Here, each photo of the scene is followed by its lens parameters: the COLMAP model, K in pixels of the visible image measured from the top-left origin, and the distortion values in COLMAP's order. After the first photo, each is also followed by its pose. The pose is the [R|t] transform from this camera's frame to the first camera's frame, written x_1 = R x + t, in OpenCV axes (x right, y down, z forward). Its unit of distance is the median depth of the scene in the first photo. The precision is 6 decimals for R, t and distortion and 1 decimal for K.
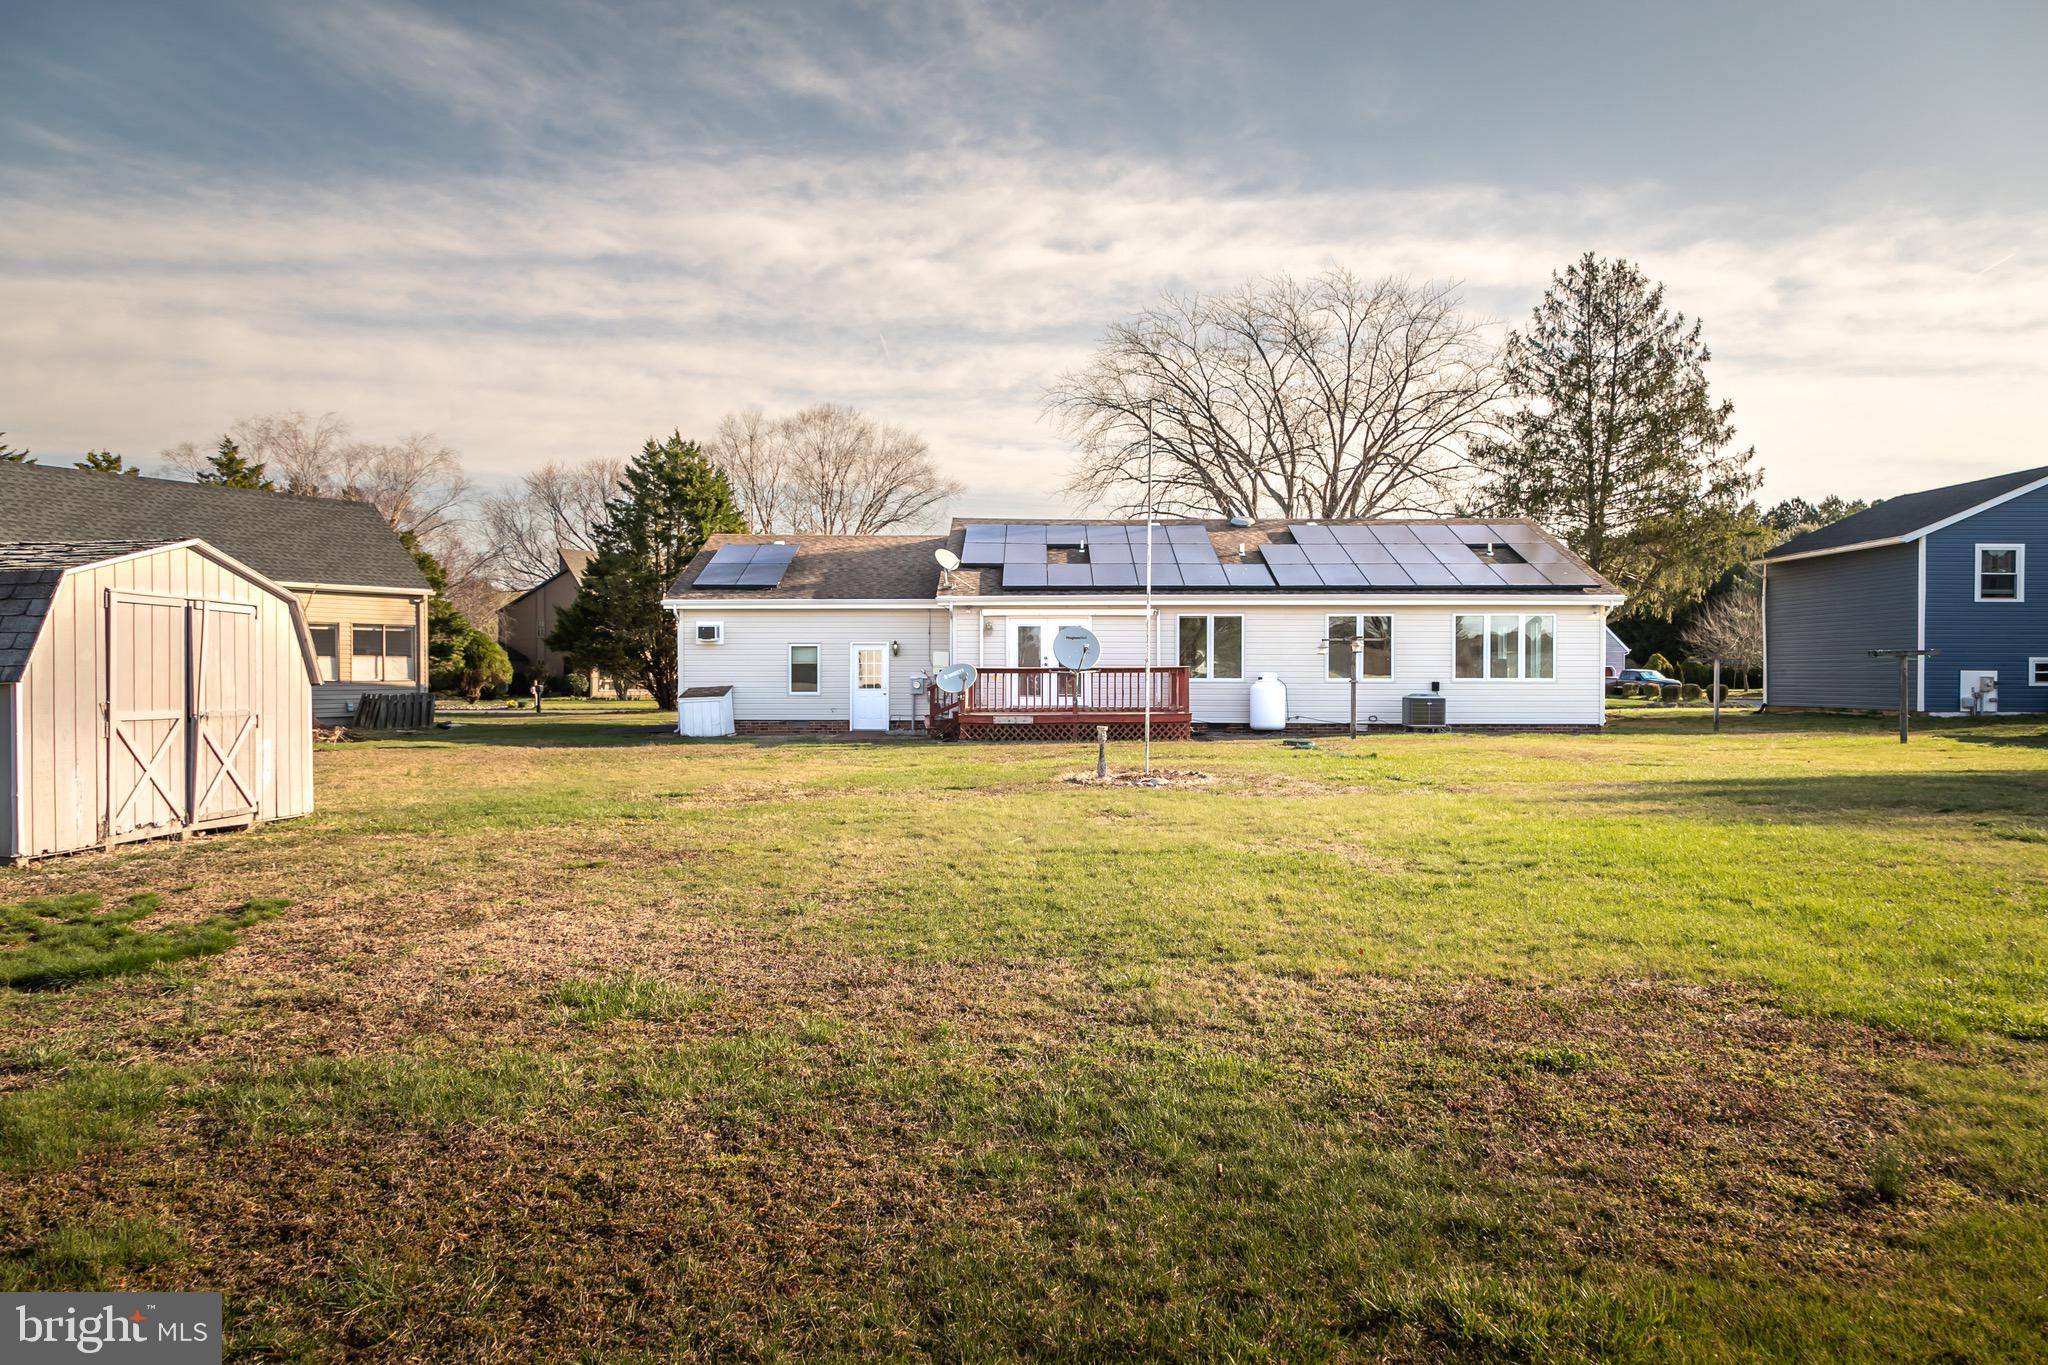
lens RADIAL K [[1461.8, 0, 1096.0], [0, 1461.8, 696.4], [0, 0, 1]] dist [0.000657, -0.003809]
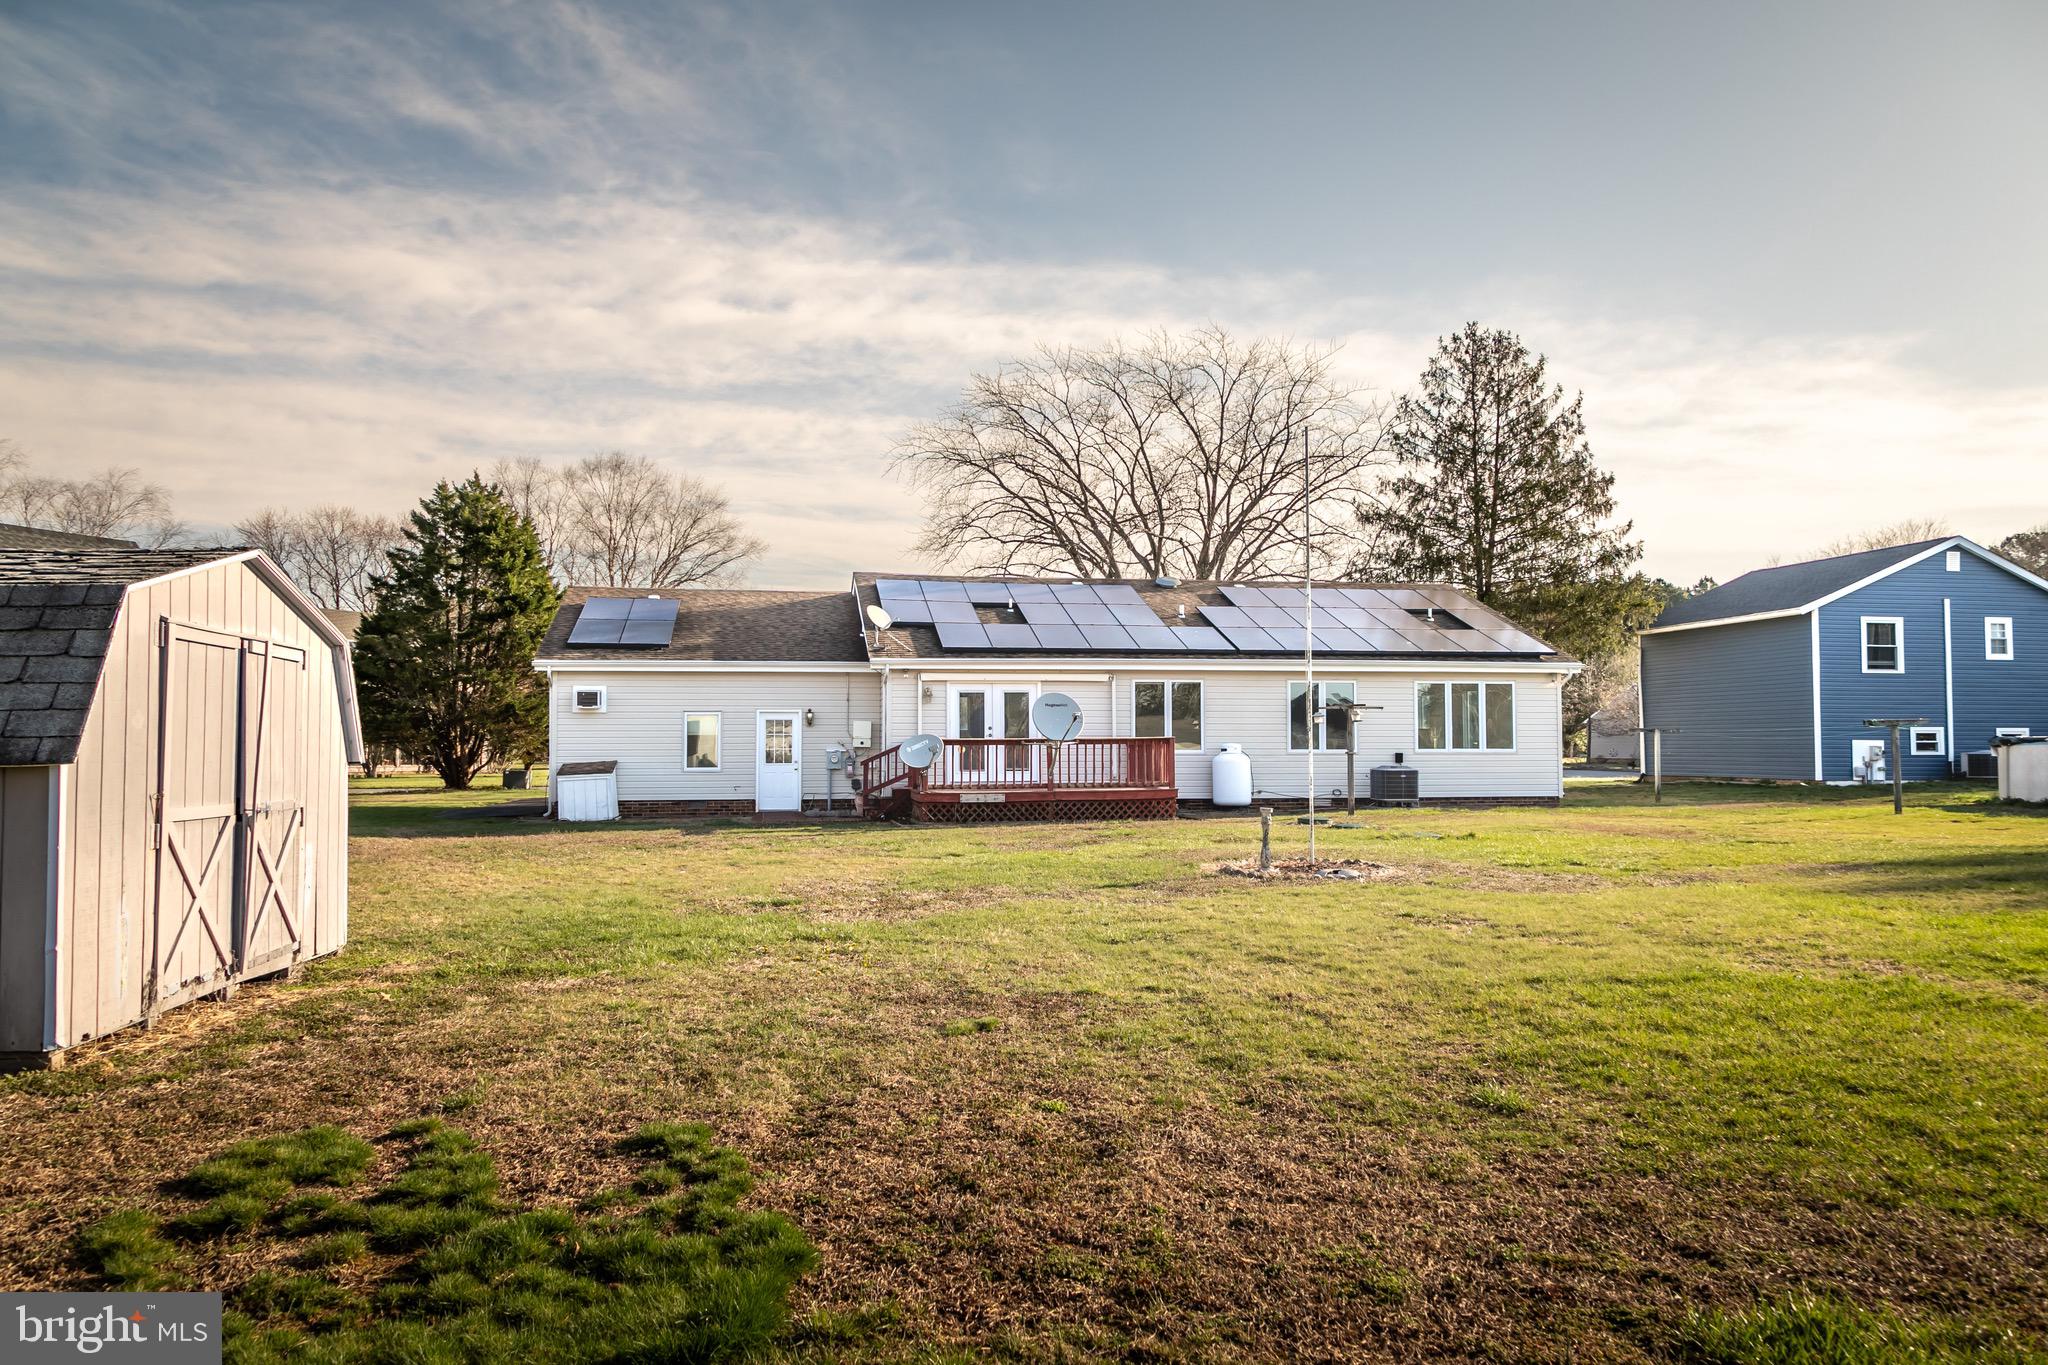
lens RADIAL K [[1451.2, 0, 1025.0], [0, 1451.2, 822.2], [0, 0, 1]] dist [-0.000096, 0.007679]
pose [[0.981479, -0.012992, 0.191131, -0.132454], [0.006132, 0.999317, 0.036437, -0.000772], [-0.191474, -0.034590, 0.980888, 0.085281]]
